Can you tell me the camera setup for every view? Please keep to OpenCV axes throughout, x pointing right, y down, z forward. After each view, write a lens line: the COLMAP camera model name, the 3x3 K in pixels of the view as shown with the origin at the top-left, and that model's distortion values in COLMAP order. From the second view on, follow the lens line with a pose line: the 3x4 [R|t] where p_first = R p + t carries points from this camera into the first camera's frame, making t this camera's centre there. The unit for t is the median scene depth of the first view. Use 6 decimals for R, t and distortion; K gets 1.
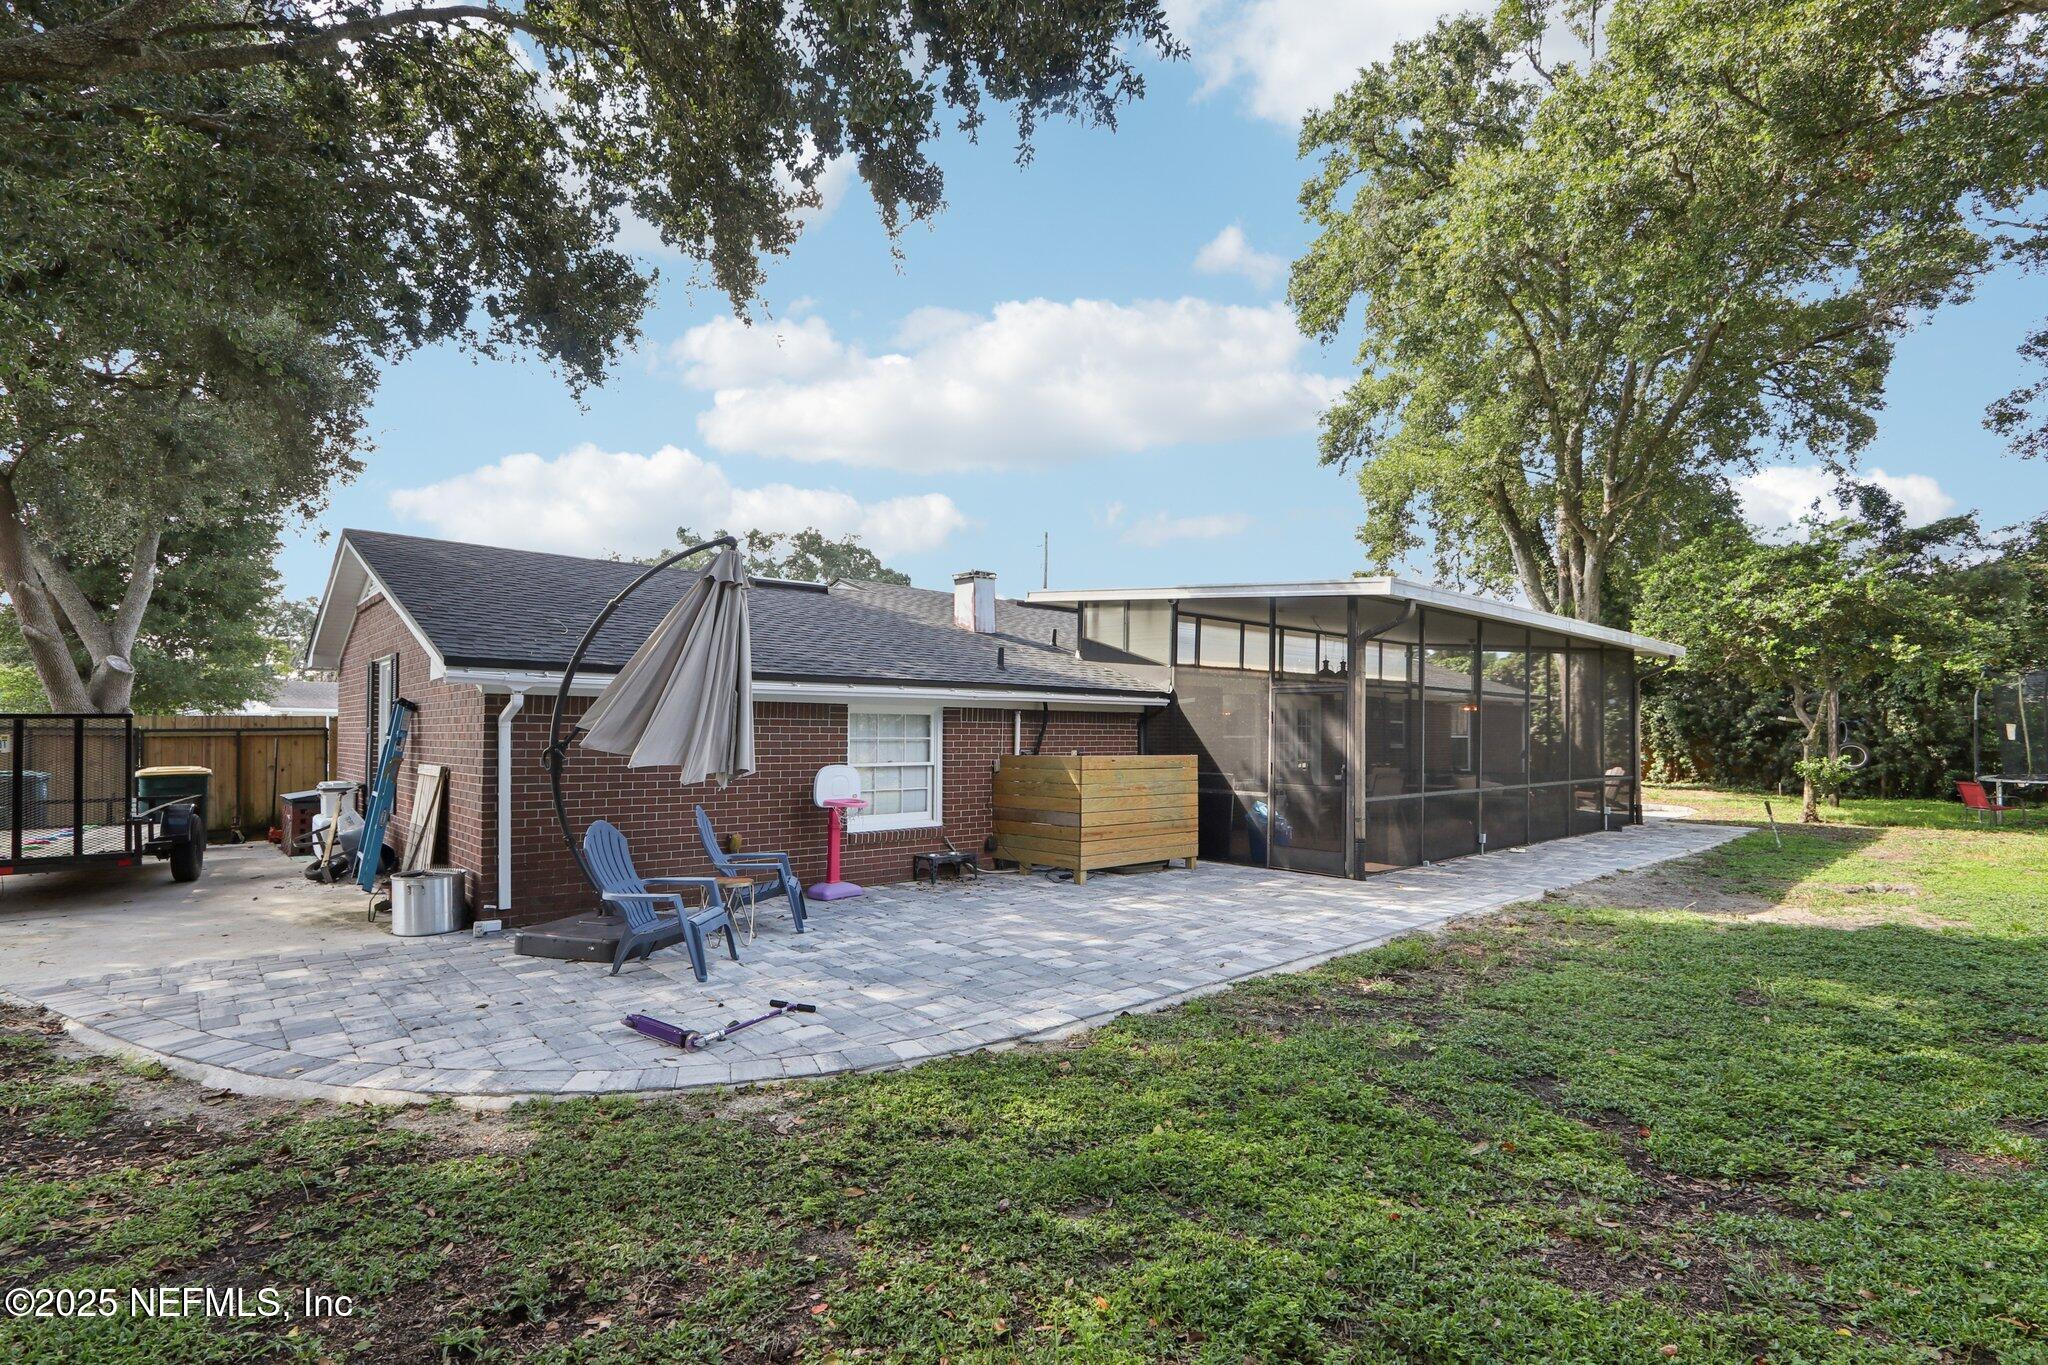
lens RADIAL K [[957.5, 0, 1031.9], [0, 957.5, 757.7], [0, 0, 1]] dist [-0.019594, 0.000414]
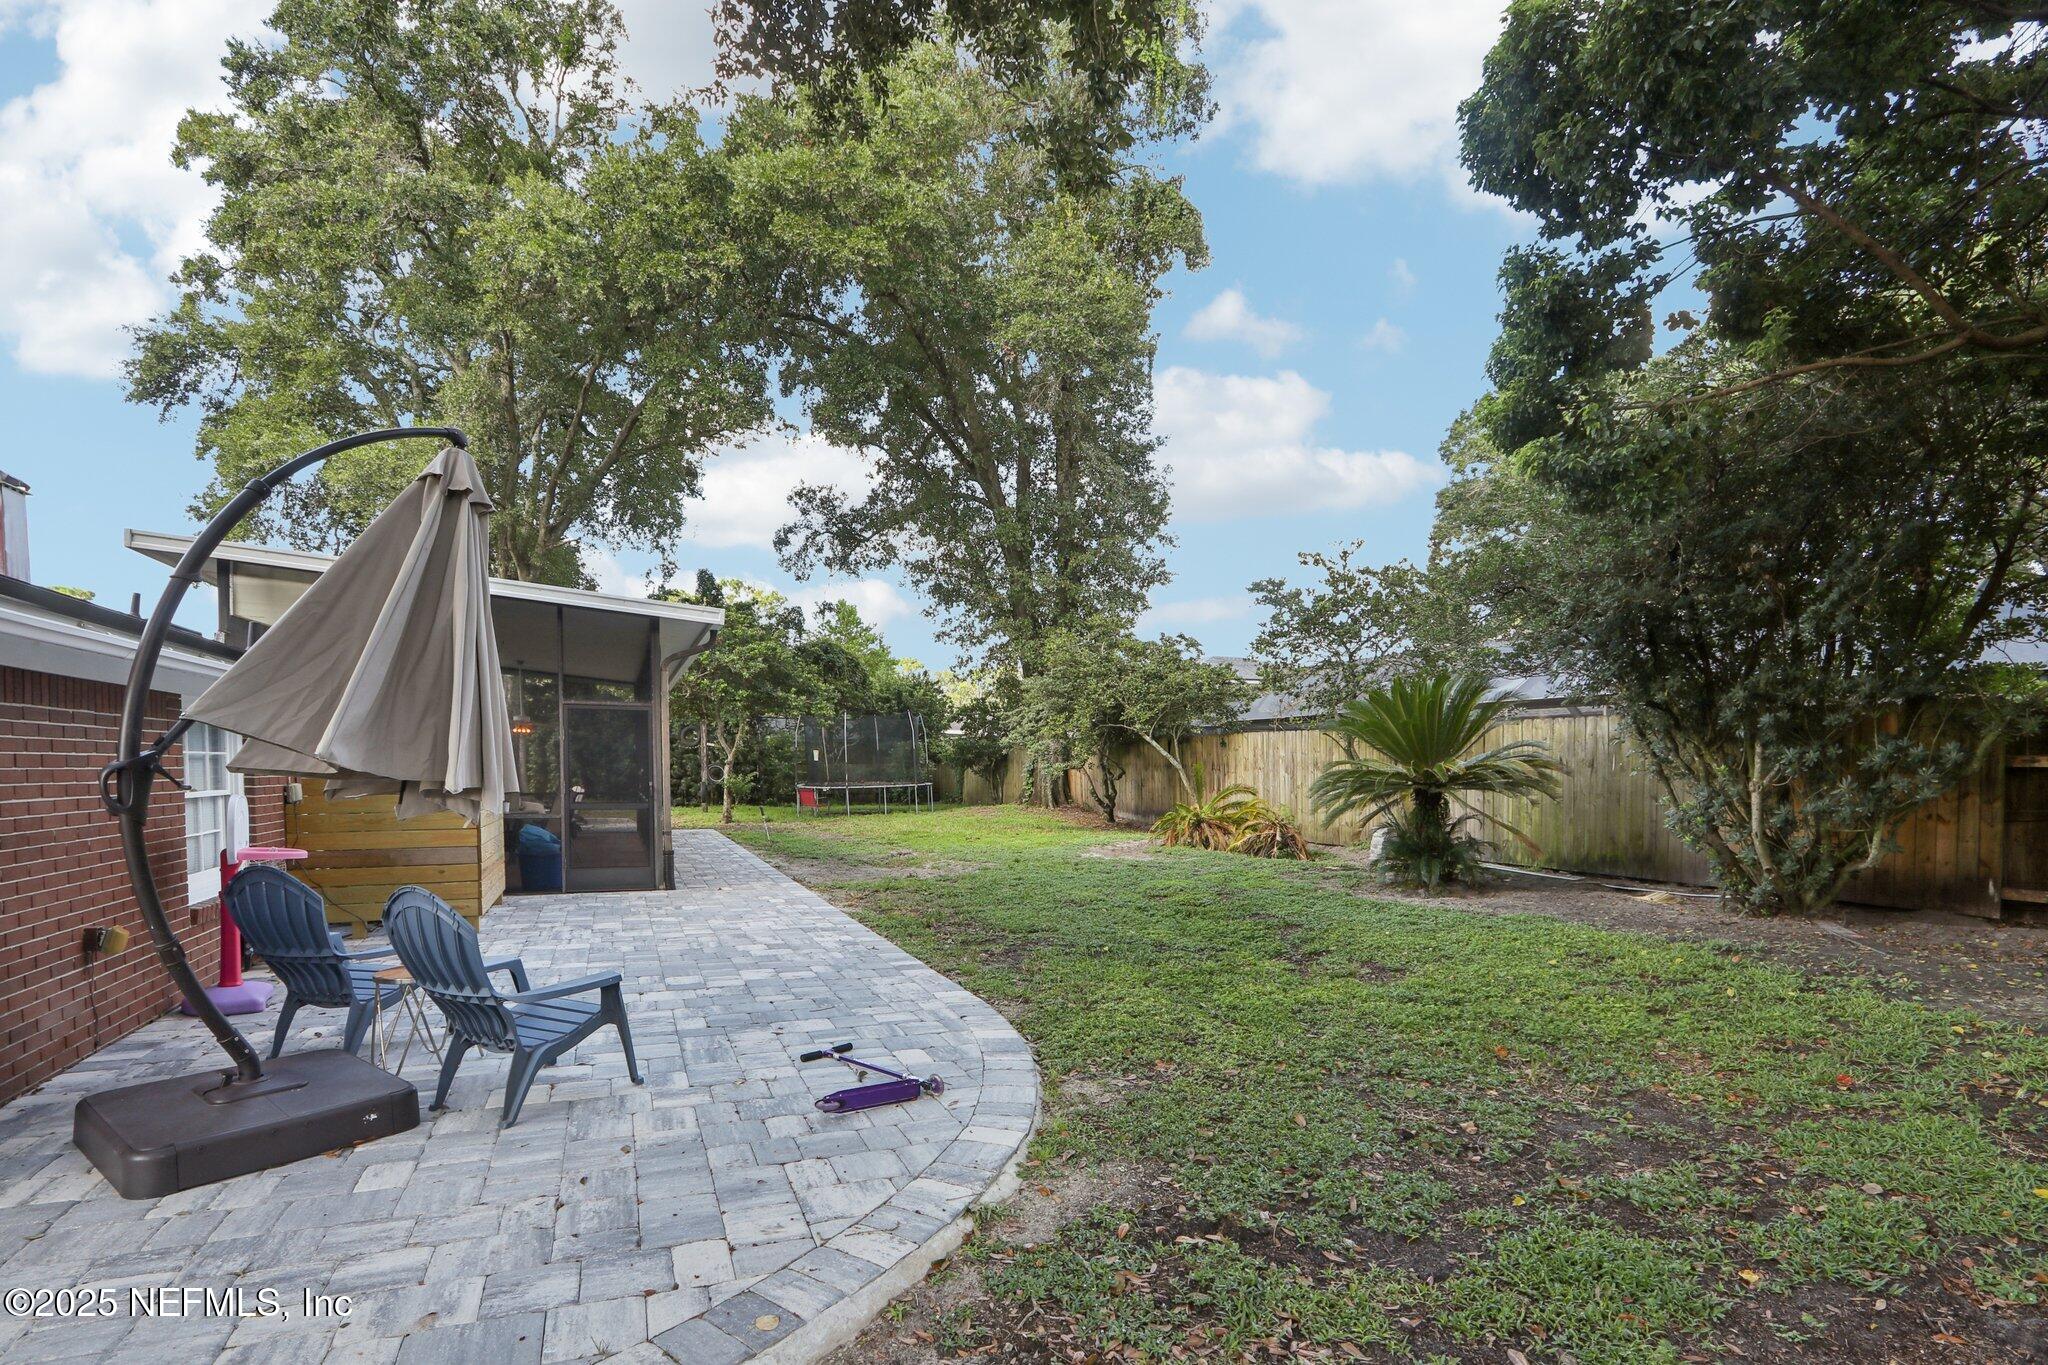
lens RADIAL K [[958.7, 0, 1016.7], [0, 958.7, 763.2], [0, 0, 1]] dist [-0.001888, -0.000204]
pose [[0.361324, -0.004320, 0.932430, -0.514223], [0.025827, 0.999652, -0.005376, 0.003568], [-0.932083, 0.026024, 0.361310, 0.266590]]
